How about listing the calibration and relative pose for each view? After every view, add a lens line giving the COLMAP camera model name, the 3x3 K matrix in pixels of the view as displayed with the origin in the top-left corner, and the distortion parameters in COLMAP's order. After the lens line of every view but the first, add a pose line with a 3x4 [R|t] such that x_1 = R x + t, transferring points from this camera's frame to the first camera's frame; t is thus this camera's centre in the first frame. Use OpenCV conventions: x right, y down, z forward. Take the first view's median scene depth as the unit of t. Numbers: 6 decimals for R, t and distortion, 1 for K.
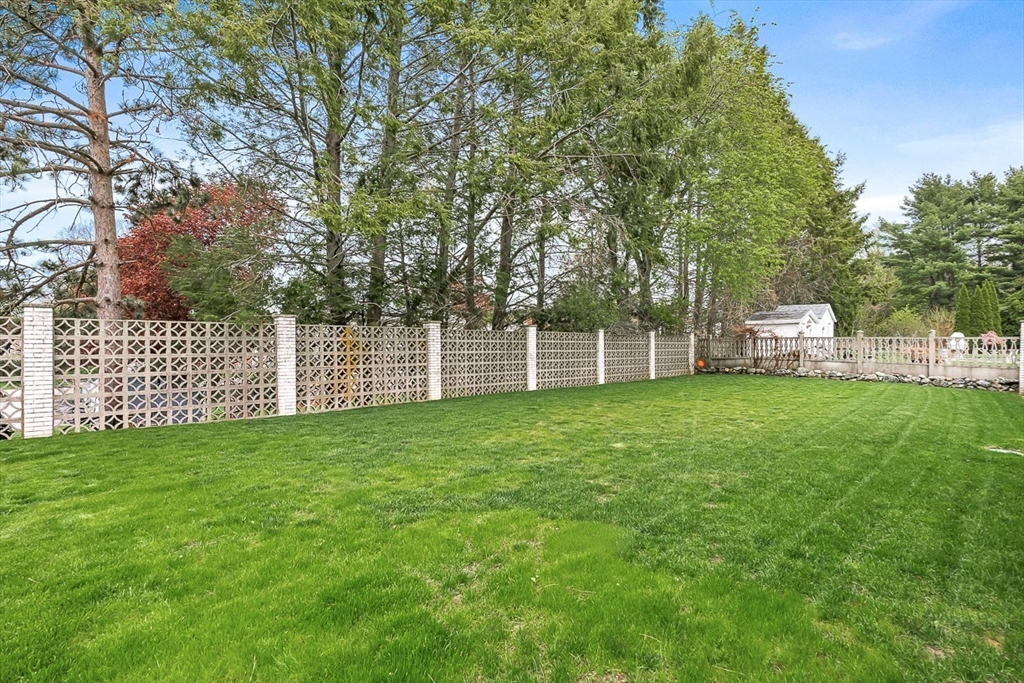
lens RADIAL K [[514.6, 0, 516.7], [0, 514.6, 345.8], [0, 0, 1]] dist [-0.000715, -0.003366]
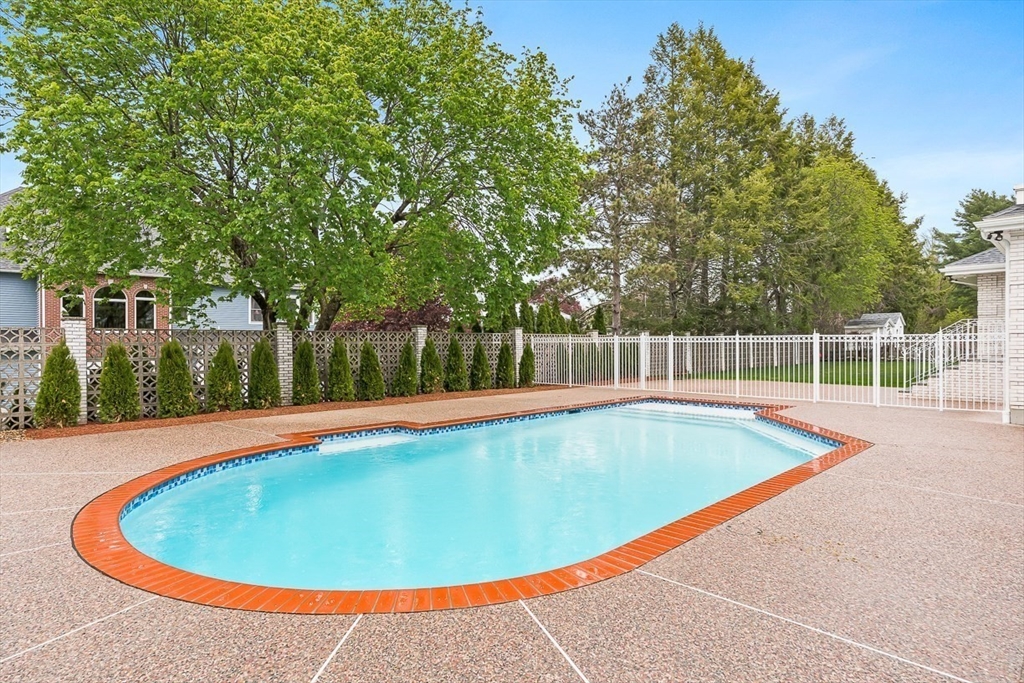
lens RADIAL K [[575.1, 0, 522.7], [0, 575.1, 348.1], [0, 0, 1]] dist [-0.007119, -0.000437]
pose [[0.999839, -0.015758, -0.008636, -0.297130], [0.015731, 0.999871, -0.003217, 0.003506], [0.008685, 0.003081, 0.999958, -0.414258]]
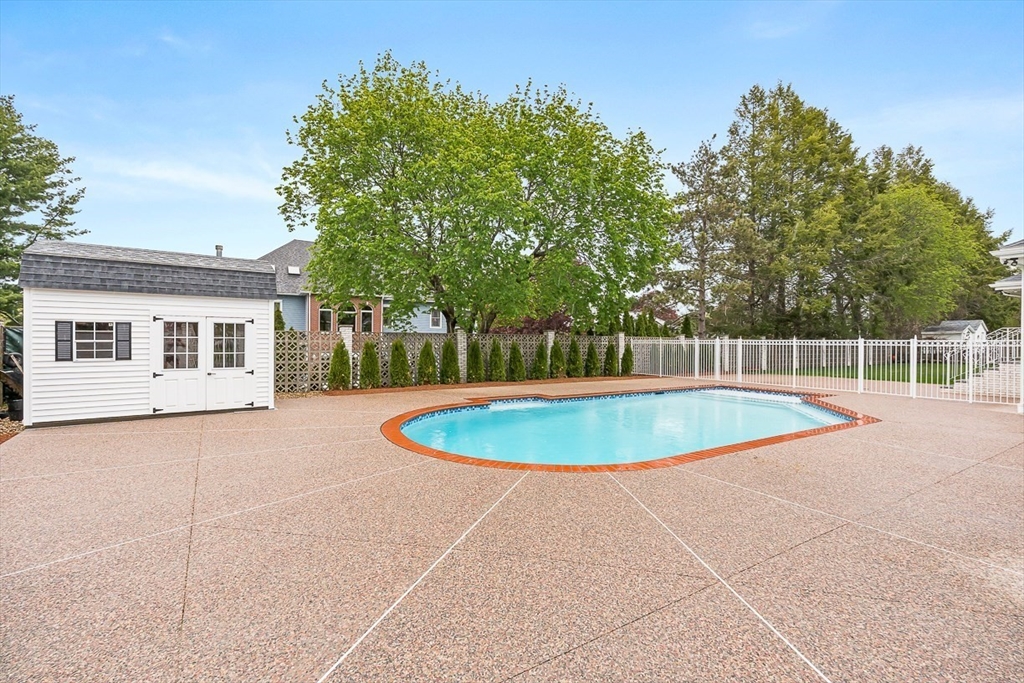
lens RADIAL K [[454.4, 0, 516.0], [0, 454.4, 343.7], [0, 0, 1]] dist [-0.010818, 0.001039]
pose [[0.968306, -0.004150, -0.249734, -0.291415], [0.001007, 0.999919, -0.012710, 0.004217], [0.249766, 0.012056, 0.968231, -0.464080]]
